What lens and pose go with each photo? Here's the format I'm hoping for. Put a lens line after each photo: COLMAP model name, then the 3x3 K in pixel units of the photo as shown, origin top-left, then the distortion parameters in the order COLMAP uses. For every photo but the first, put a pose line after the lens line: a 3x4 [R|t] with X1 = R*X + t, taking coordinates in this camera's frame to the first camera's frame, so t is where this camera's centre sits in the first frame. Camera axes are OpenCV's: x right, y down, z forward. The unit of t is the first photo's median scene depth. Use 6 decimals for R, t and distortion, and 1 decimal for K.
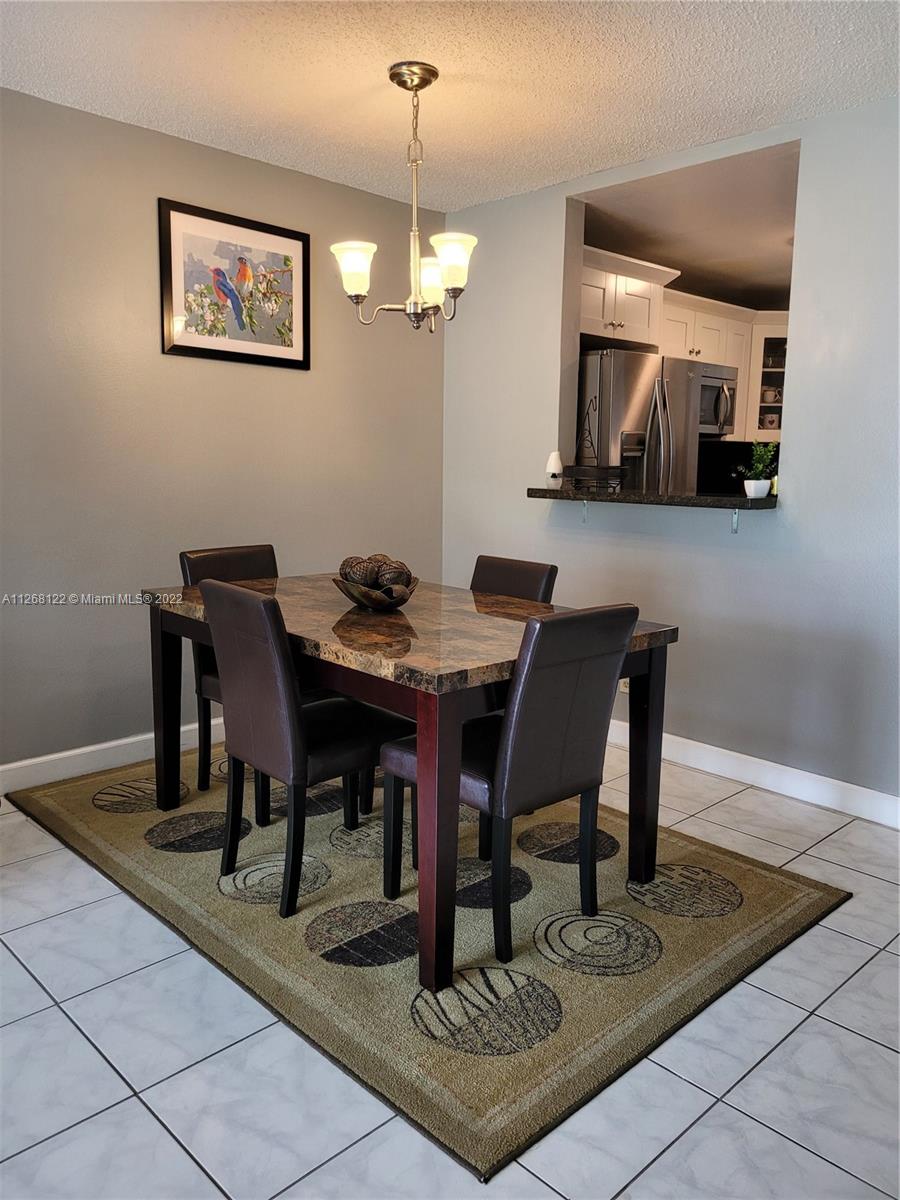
lens RADIAL K [[910.8, 0, 475.4], [0, 910.8, 588.6], [0, 0, 1]] dist [0.040204, -0.009271]
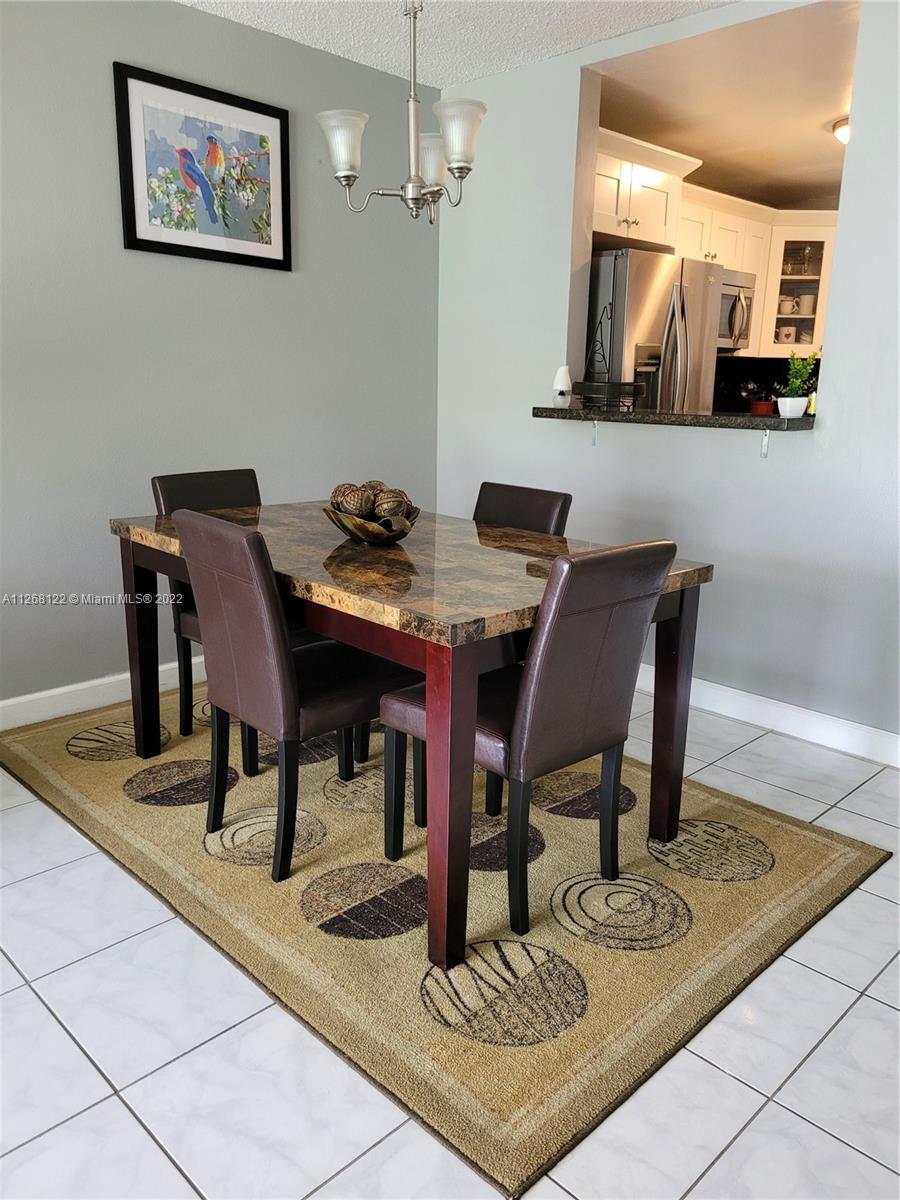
lens RADIAL K [[912.9, 0, 462.0], [0, 912.9, 604.5], [0, 0, 1]] dist [0.039929, -0.001241]
pose [[0.999985, 0.001903, 0.005145, -0.025089], [-0.002411, 0.994932, 0.100526, -0.007760], [-0.004928, -0.100537, 0.994921, 0.099399]]
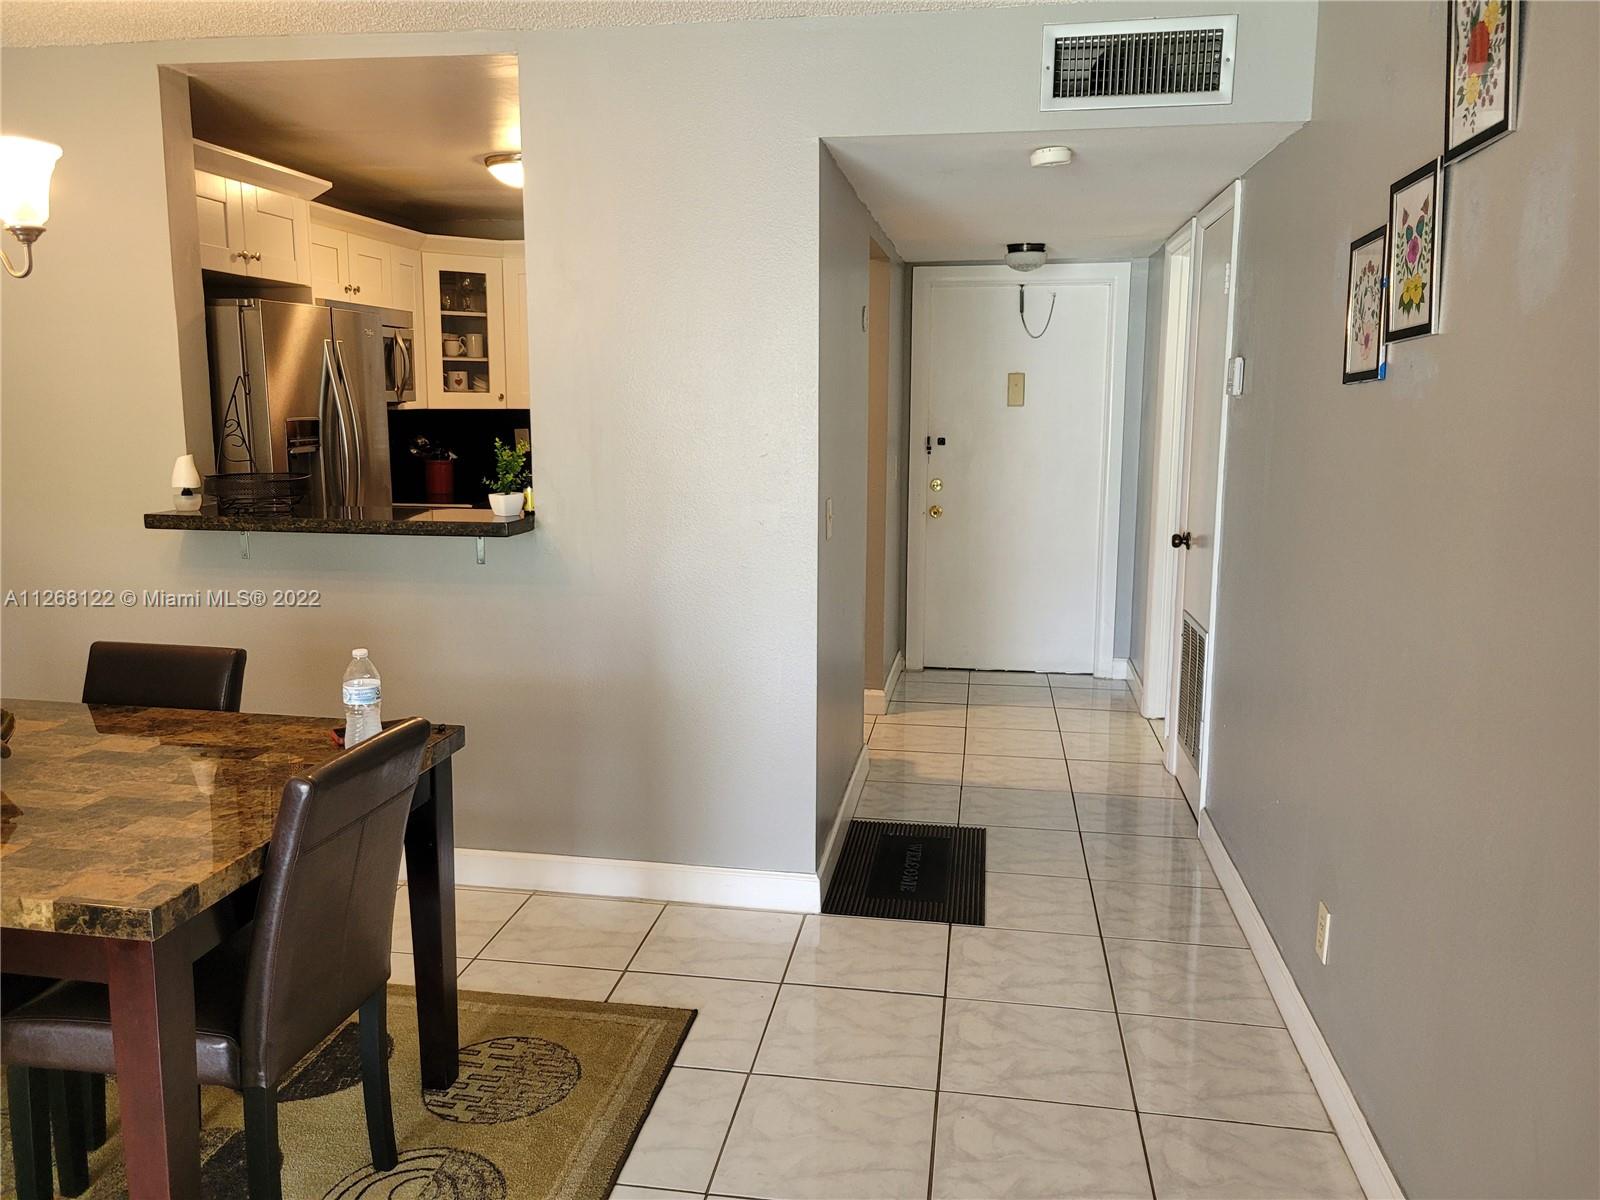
lens RADIAL K [[1214.4, 0, 799.3], [0, 1214.4, 567.1], [0, 0, 1]] dist [0.040204, -0.009271]
pose [[0.809552, -0.096294, 0.579096, -0.101844], [0.092794, 0.995044, 0.035738, -0.085923], [-0.579668, 0.024805, 0.814475, 0.046920]]
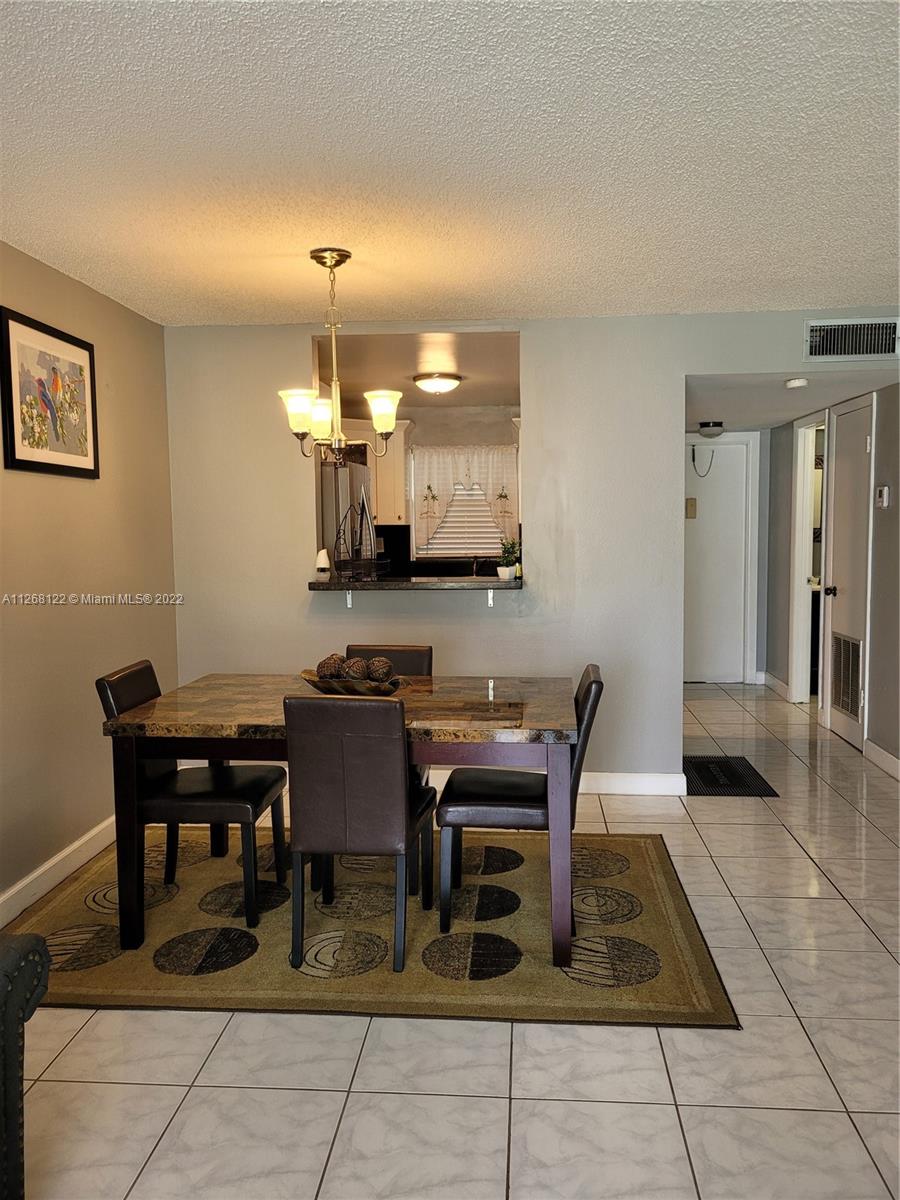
lens RADIAL K [[903.8, 0, 475.4], [0, 903.8, 590.5], [0, 0, 1]] dist [0.038880, -0.001062]
pose [[0.751026, -0.077670, 0.655689, -0.738182], [0.116357, 0.993084, -0.015639, -0.081416], [-0.649940, 0.088039, 0.754869, 0.016073]]
